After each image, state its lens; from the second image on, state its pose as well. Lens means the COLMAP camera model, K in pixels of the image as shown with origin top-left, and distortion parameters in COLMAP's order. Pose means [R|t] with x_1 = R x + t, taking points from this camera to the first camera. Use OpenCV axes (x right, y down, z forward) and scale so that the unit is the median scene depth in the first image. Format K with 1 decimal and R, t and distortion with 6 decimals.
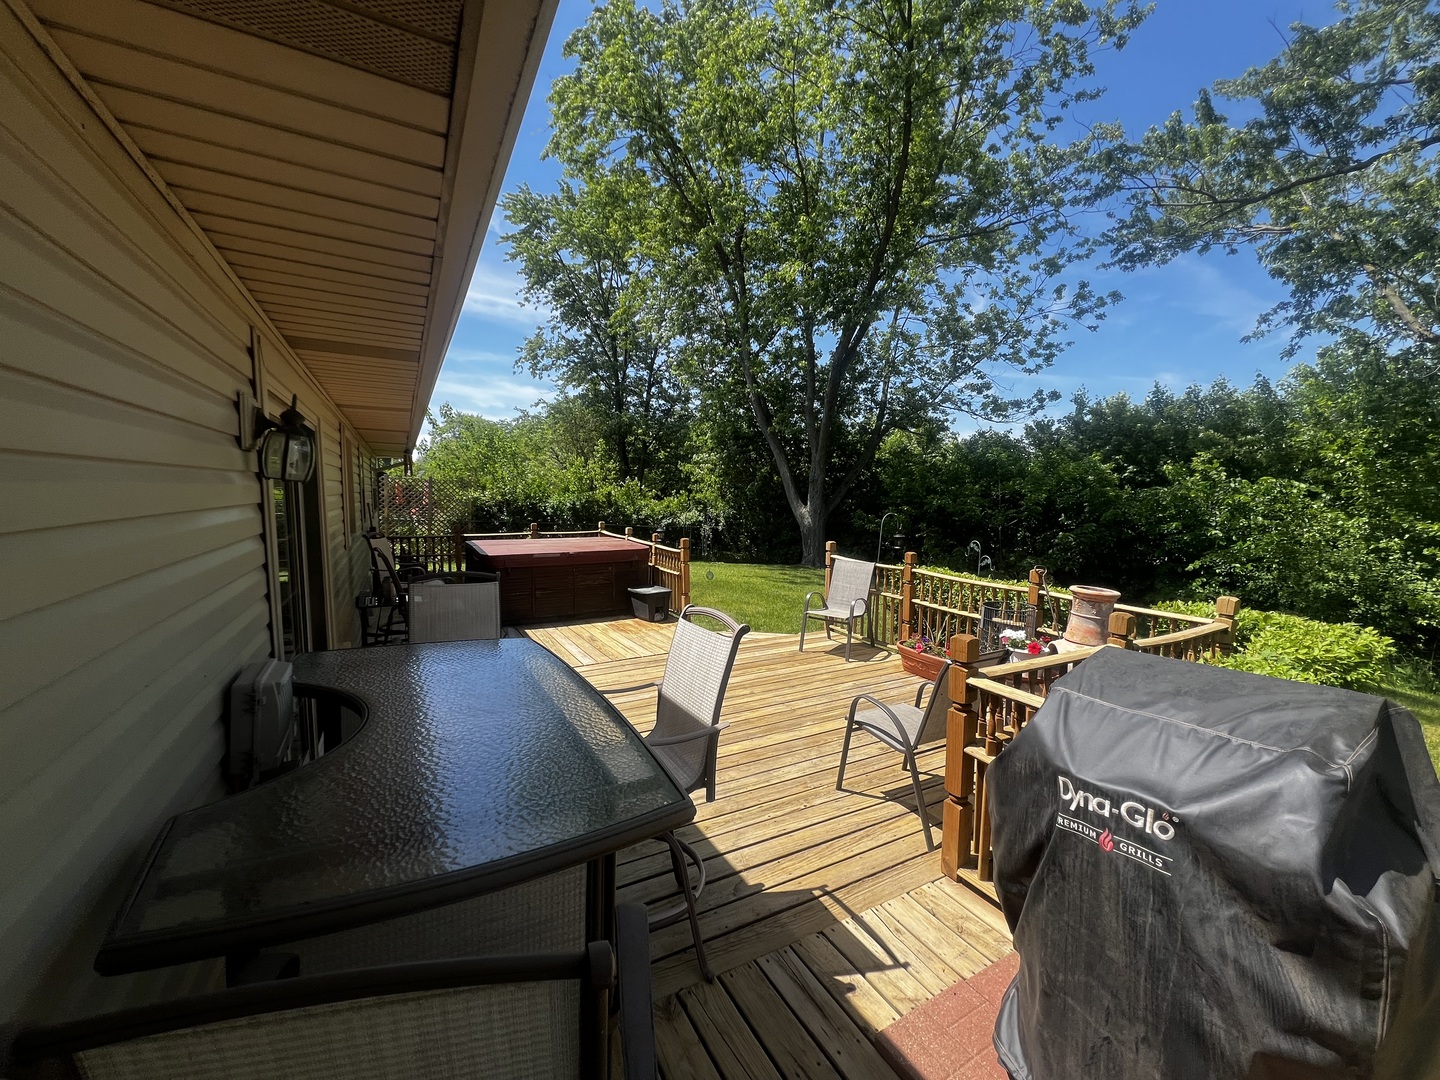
lens RADIAL K [[575.9, 0, 727.2], [0, 575.9, 539.0], [0, 0, 1]] dist [-0.000382, -0.000015]
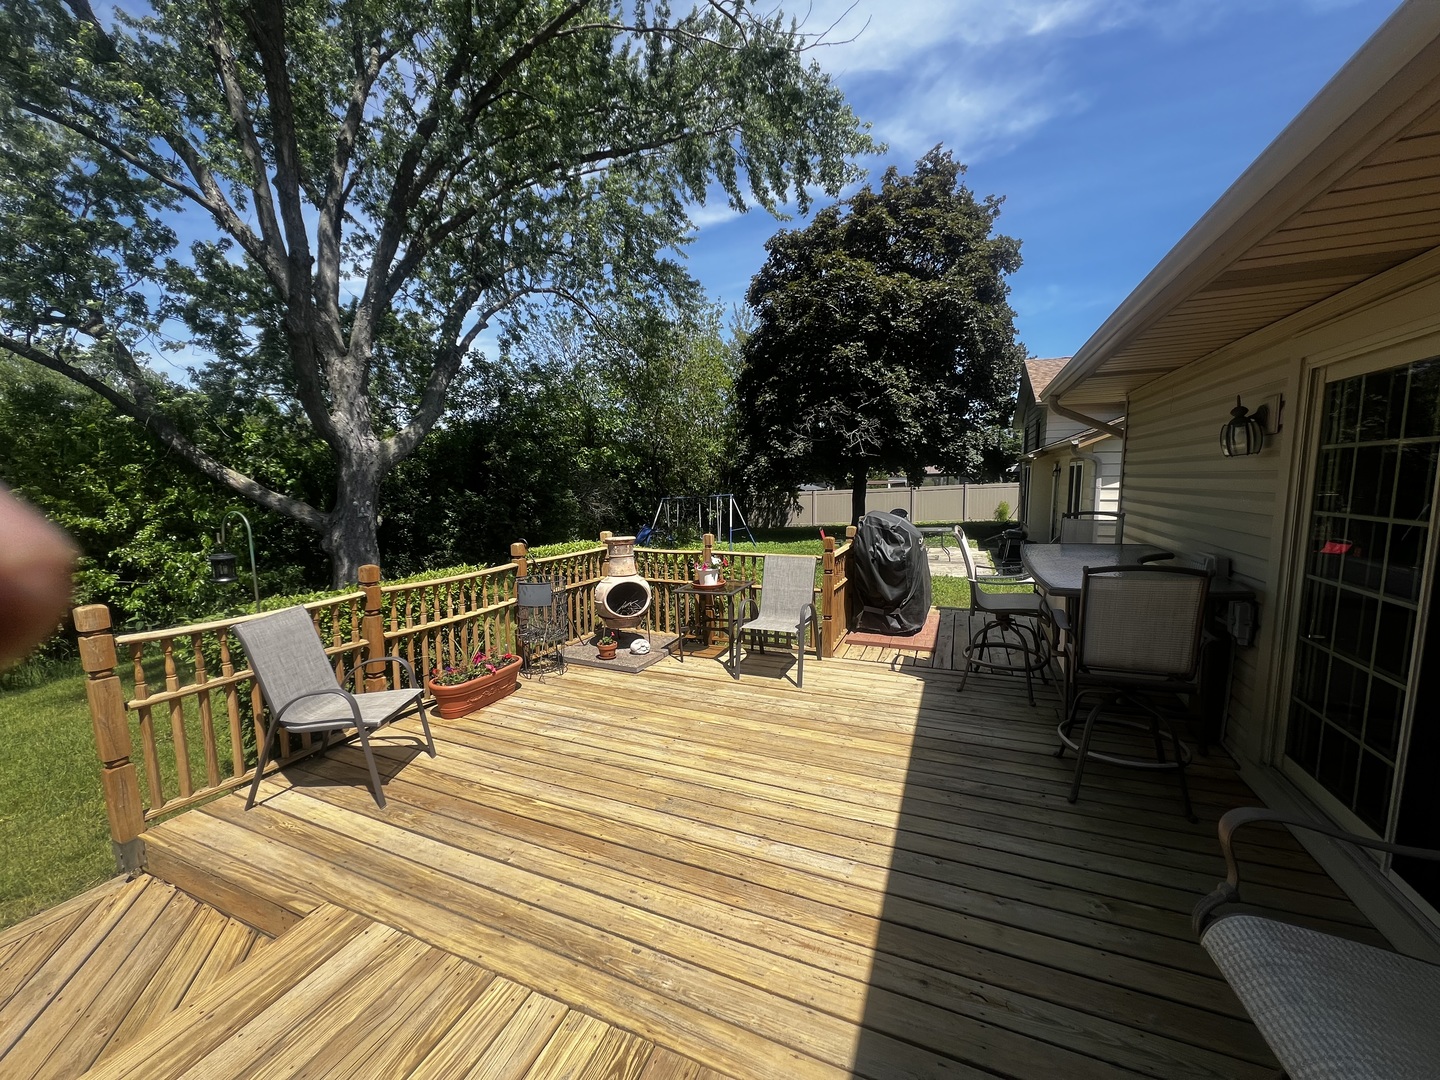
lens RADIAL K [[576.6, 0, 723.9], [0, 576.6, 548.9], [0, 0, 1]] dist [0.000652, 0.000007]
pose [[-0.618664, -0.092258, 0.780220, -0.440882], [0.076864, 0.981210, 0.176972, -0.079791], [-0.781887, 0.169457, -0.599948, 1.174446]]
